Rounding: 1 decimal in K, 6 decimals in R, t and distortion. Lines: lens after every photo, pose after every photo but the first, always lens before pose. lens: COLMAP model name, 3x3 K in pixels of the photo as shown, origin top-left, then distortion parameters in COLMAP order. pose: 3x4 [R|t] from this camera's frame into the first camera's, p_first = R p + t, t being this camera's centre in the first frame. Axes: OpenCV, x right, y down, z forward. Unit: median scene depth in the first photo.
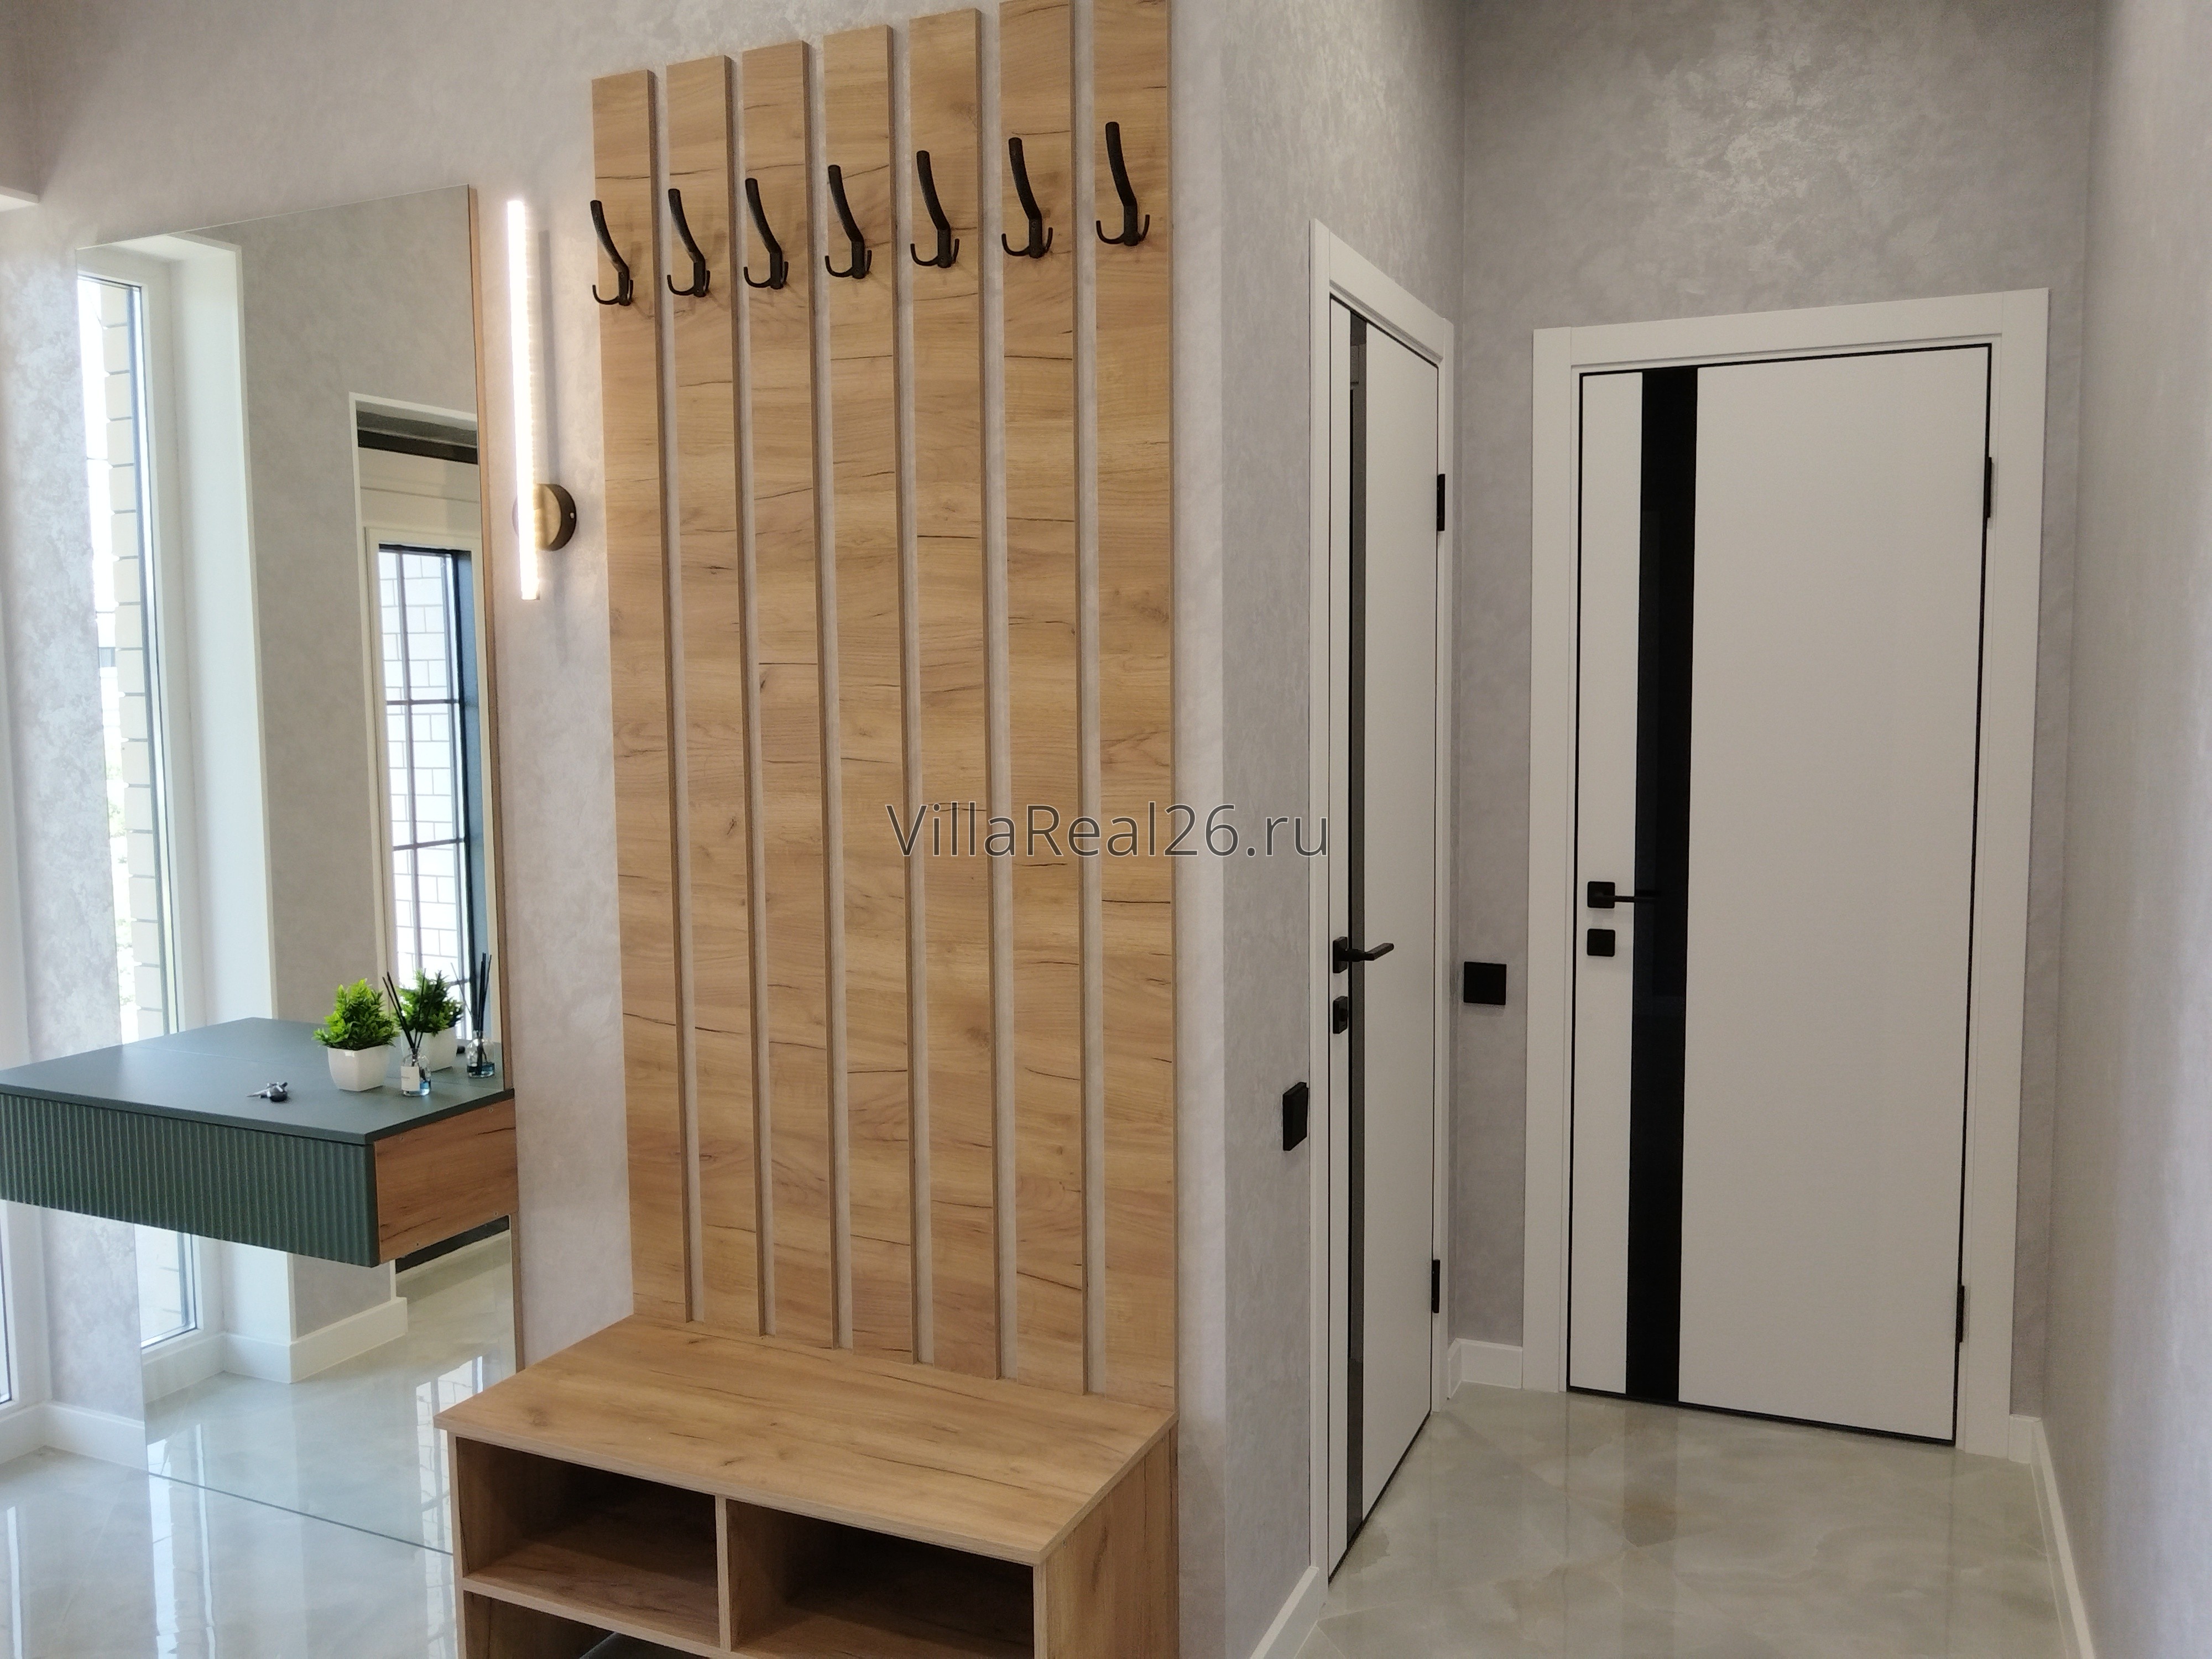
lens RADIAL K [[1736.4, 0, 1101.7], [0, 1736.4, 825.5], [0, 0, 1]] dist [-0.000407, -0.005897]
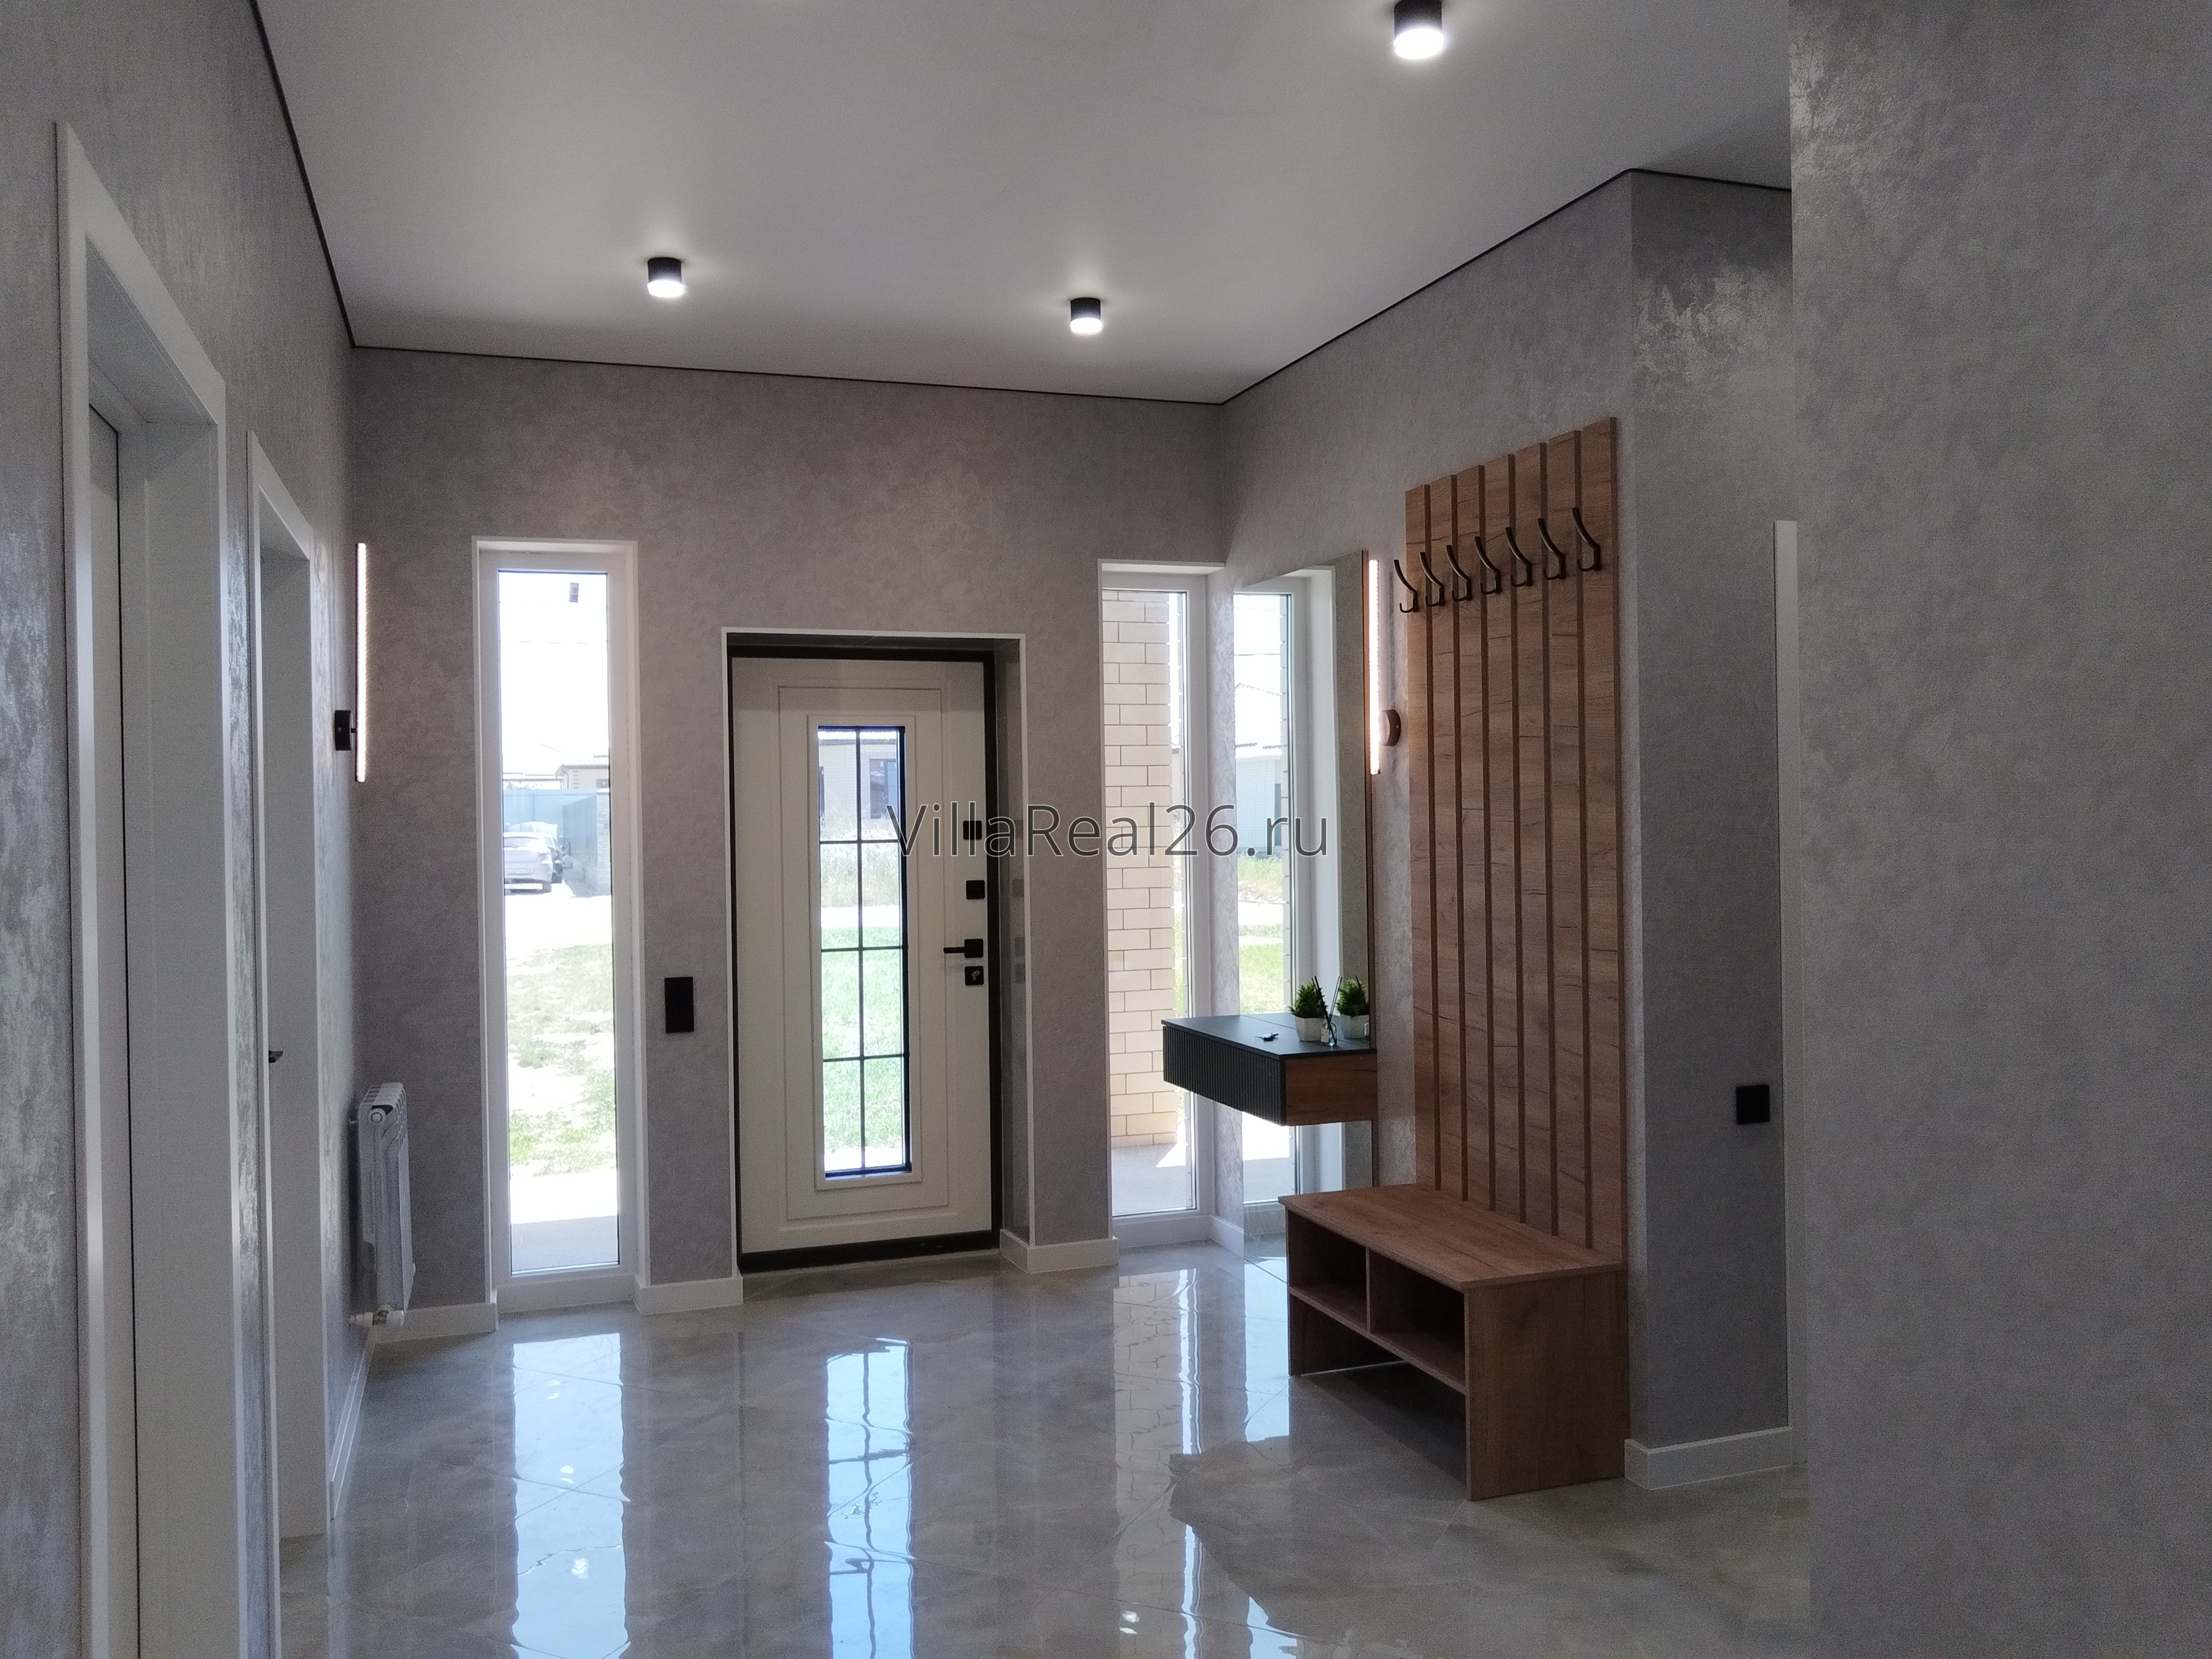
lens RADIAL K [[1736.4, 0, 1121.4], [0, 1736.4, 818.0], [0, 0, 1]] dist [-0.000407, -0.005897]
pose [[0.699283, 0.000662, -0.714844, 0.808597], [-0.055925, 0.996985, -0.053785, 0.030338], [0.712654, 0.077589, 0.697212, -0.470344]]
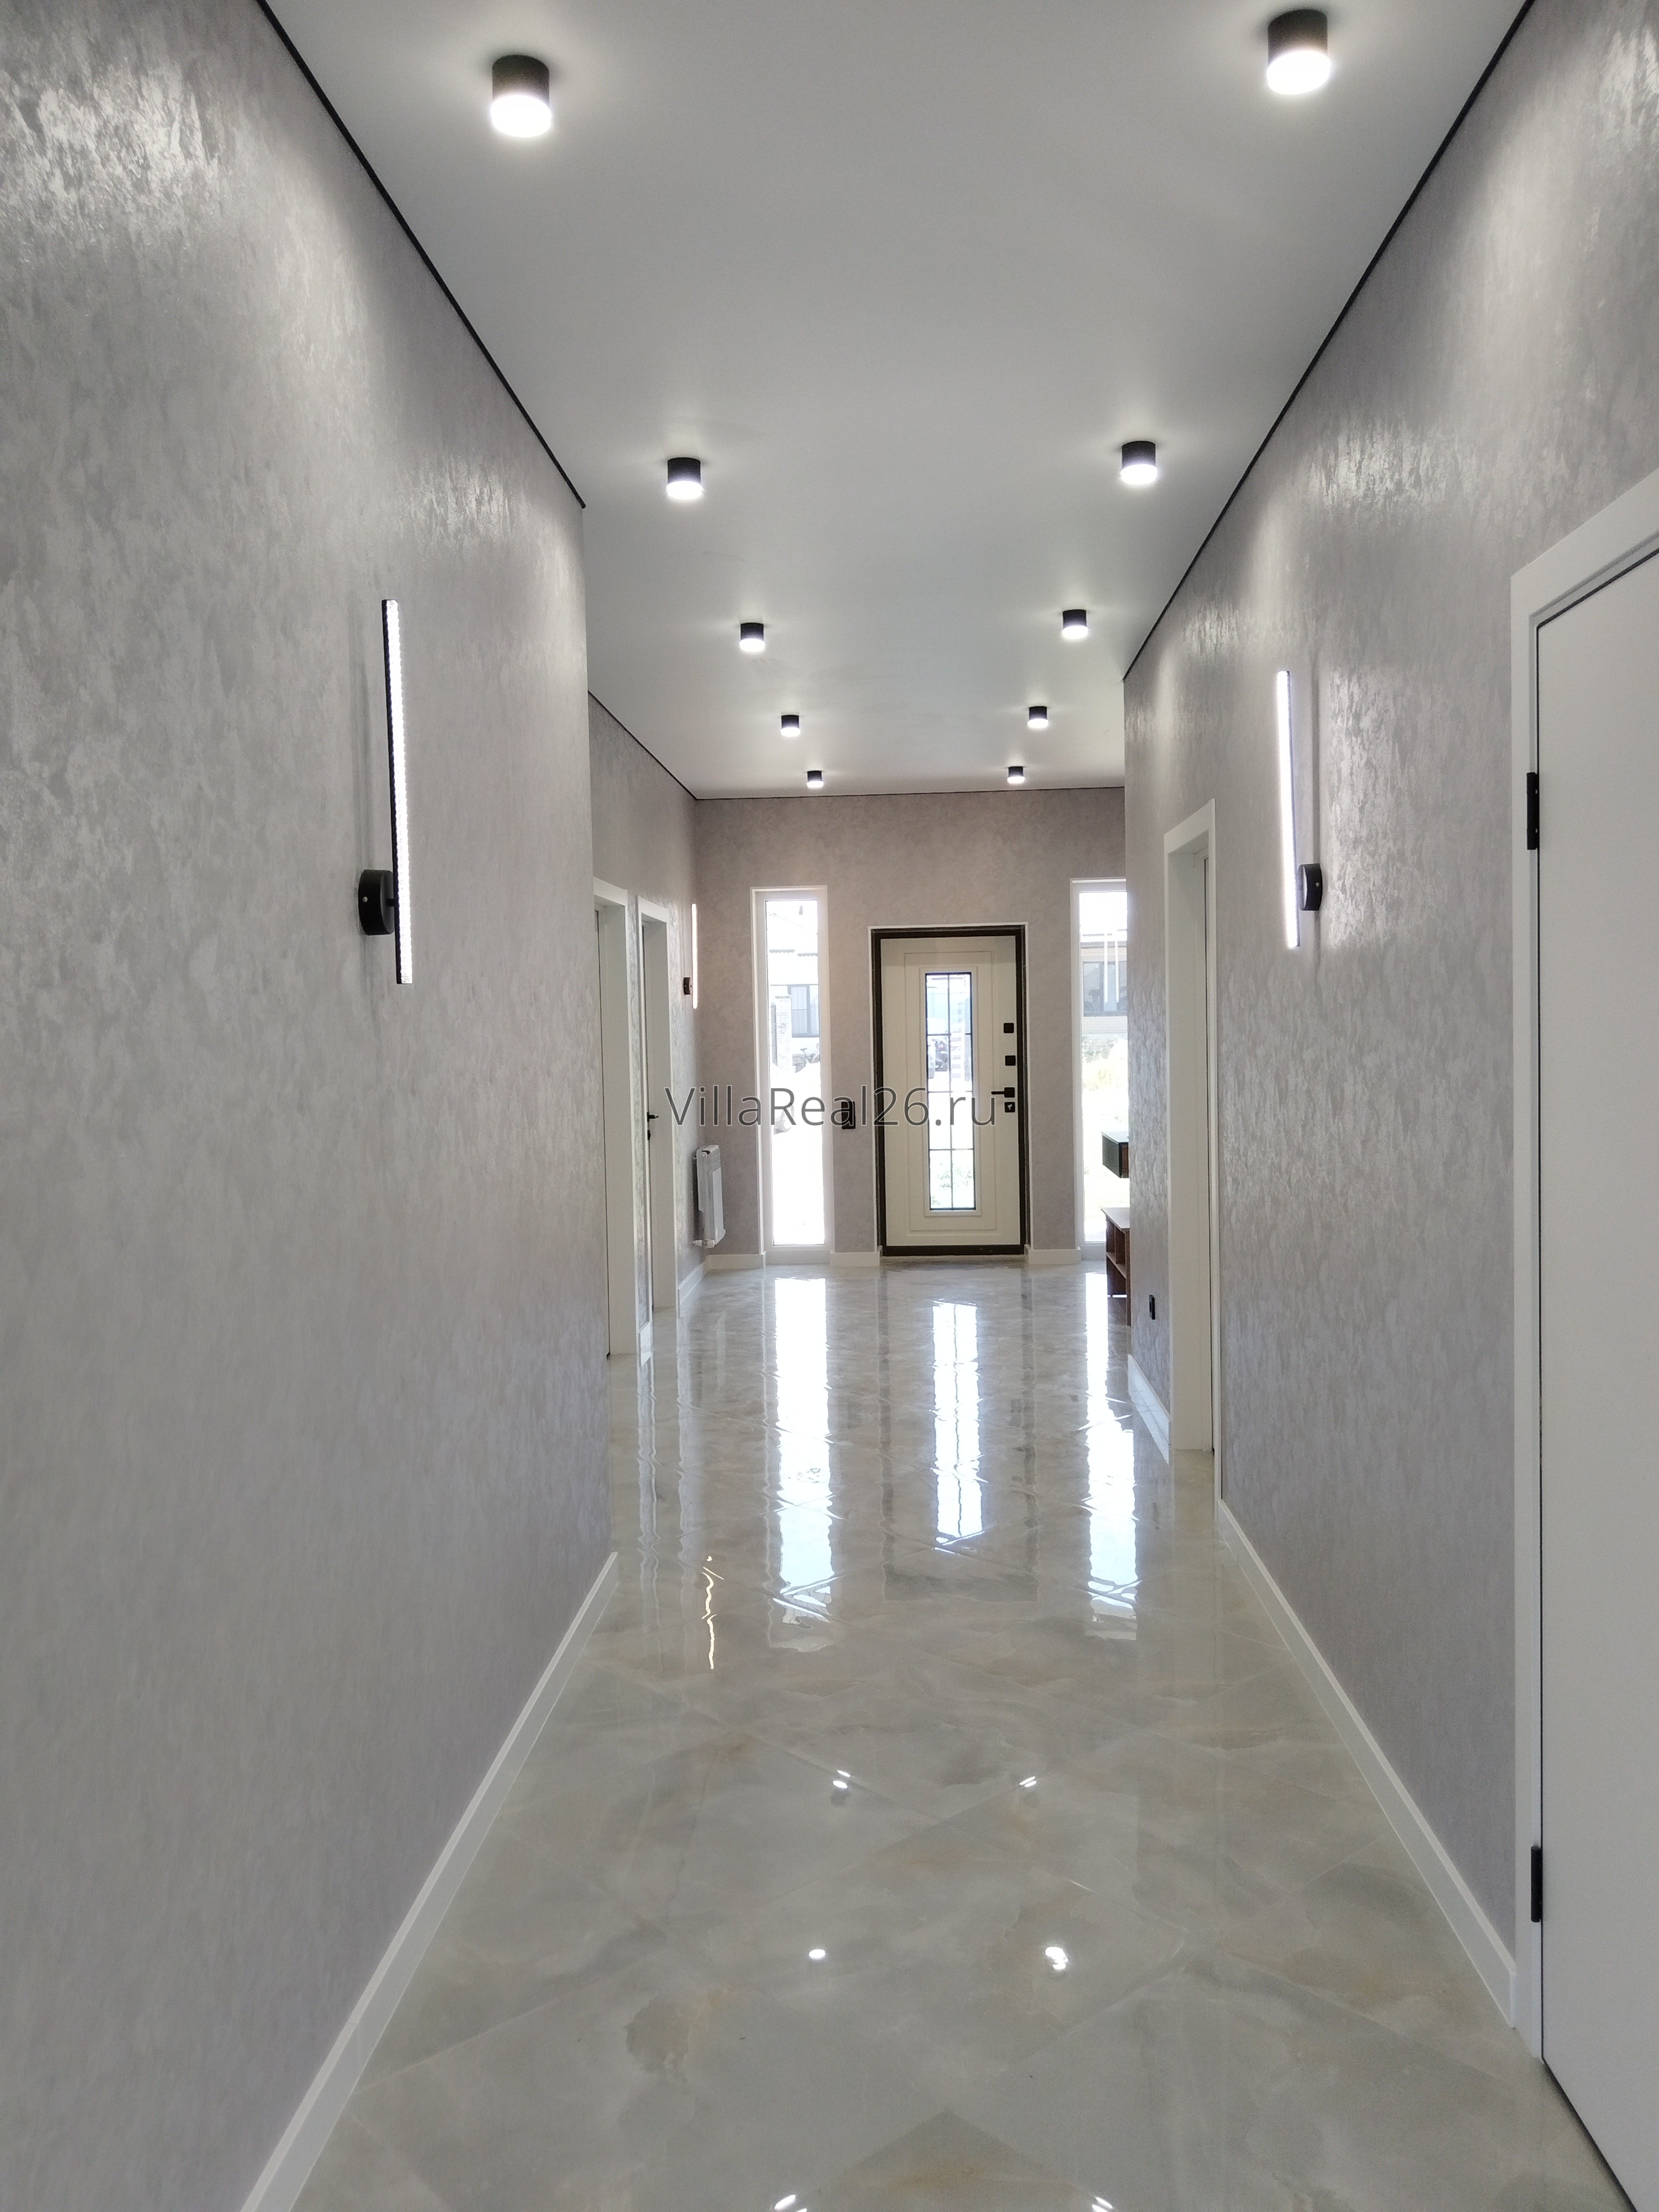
lens RADIAL K [[1736.4, 0, 824.0], [0, 1736.4, 1095.0], [0, 0, 1]] dist [-0.000407, -0.005897]
pose [[0.365484, 0.051777, -0.929377, 2.801259], [-0.068759, 0.997226, 0.028517, 0.007523], [0.928275, 0.053481, 0.368030, -0.971495]]
